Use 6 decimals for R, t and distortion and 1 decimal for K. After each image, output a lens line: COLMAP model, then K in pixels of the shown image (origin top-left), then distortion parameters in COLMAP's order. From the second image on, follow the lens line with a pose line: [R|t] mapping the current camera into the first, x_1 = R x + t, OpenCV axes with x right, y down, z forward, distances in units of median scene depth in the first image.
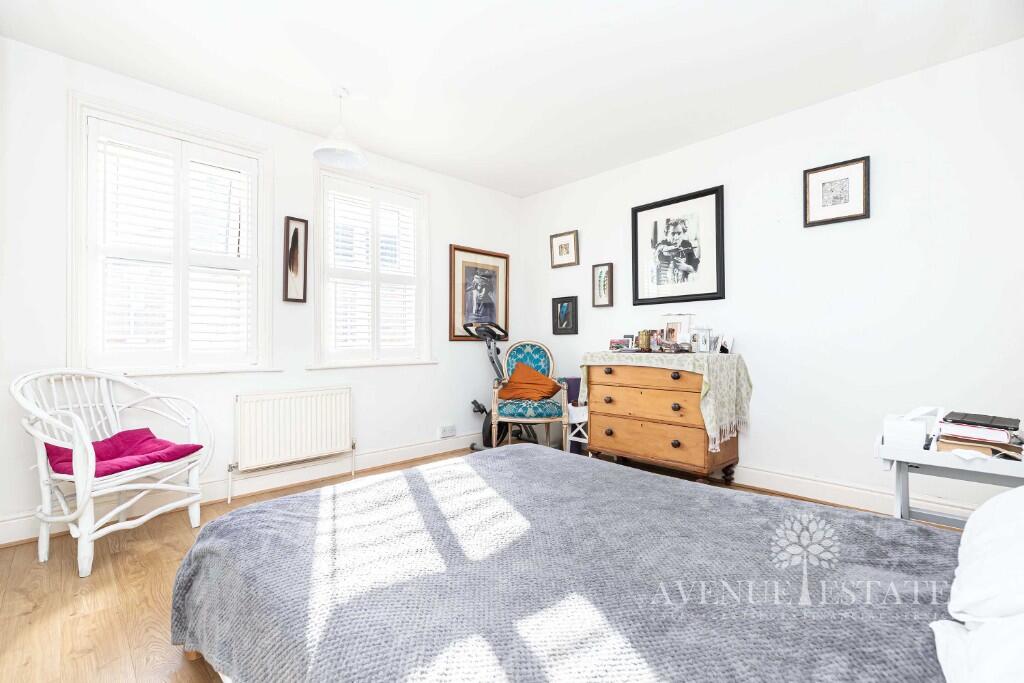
lens RADIAL K [[460.6, 0, 527.2], [0, 460.6, 343.4], [0, 0, 1]] dist [0.000513, -0.000062]
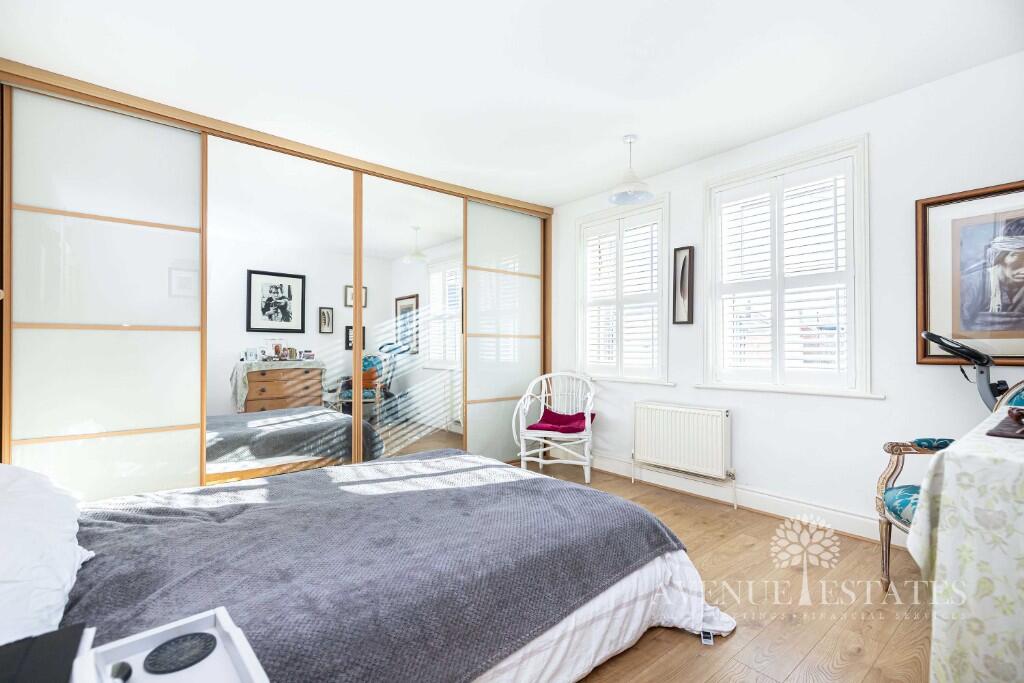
lens RADIAL K [[460.6, 0, 527.2], [0, 460.6, 343.4], [0, 0, 1]] dist [0.000513, -0.000062]
pose [[-0.085442, -0.019762, -0.996147, 0.608832], [-0.008386, 0.999782, -0.019115, -0.020668], [0.996308, 0.006720, -0.085589, 0.710343]]
